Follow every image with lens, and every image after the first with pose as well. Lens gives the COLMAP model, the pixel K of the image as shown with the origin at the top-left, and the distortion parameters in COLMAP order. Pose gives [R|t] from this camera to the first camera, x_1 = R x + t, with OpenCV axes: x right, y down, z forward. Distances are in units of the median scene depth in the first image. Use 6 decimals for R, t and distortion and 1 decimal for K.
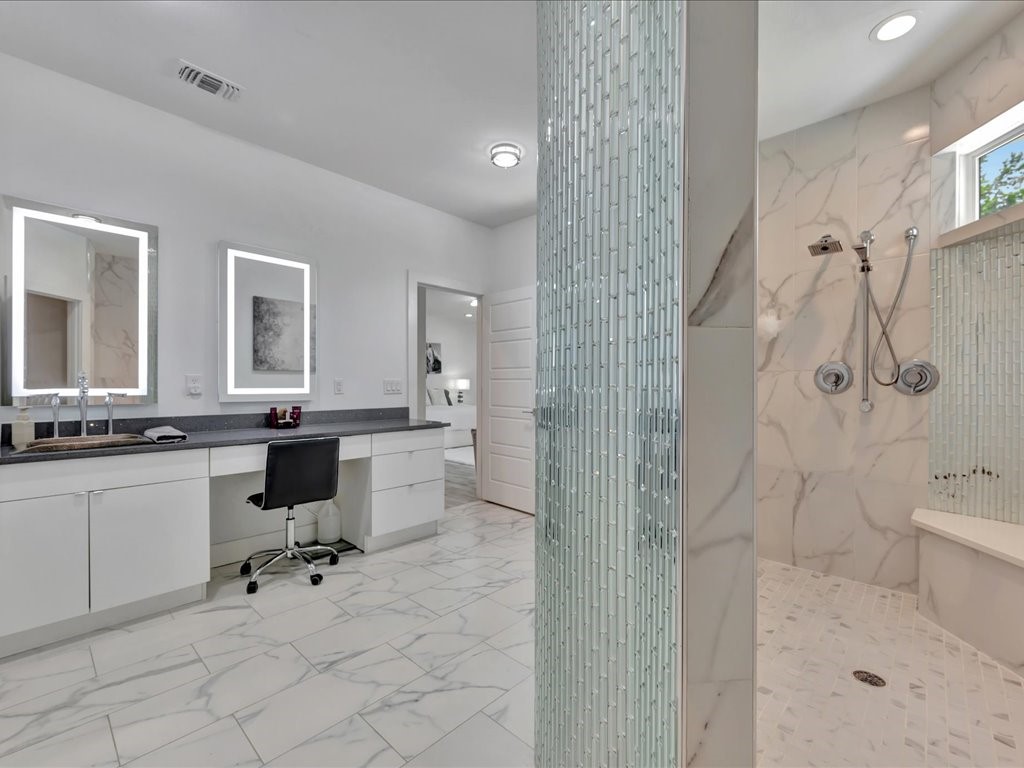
lens RADIAL K [[457.1, 0, 511.0], [0, 457.1, 387.5], [0, 0, 1]] dist [0.000777, -0.000092]
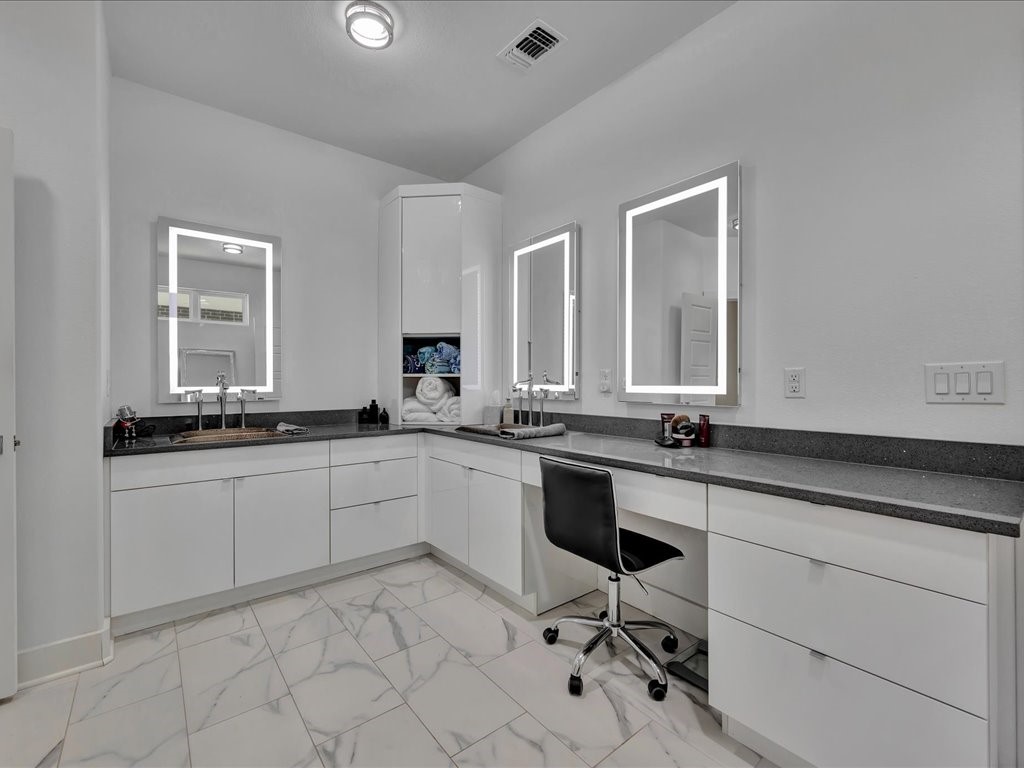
lens RADIAL K [[450.3, 0, 512.7], [0, 450.3, 382.5], [0, 0, 1]] dist [-0.000622, -0.000209]
pose [[-0.142424, 0.001605, -0.989804, 0.236265], [0.001984, 0.999997, 0.001337, -0.005519], [0.989804, -0.001773, -0.142427, 1.123487]]
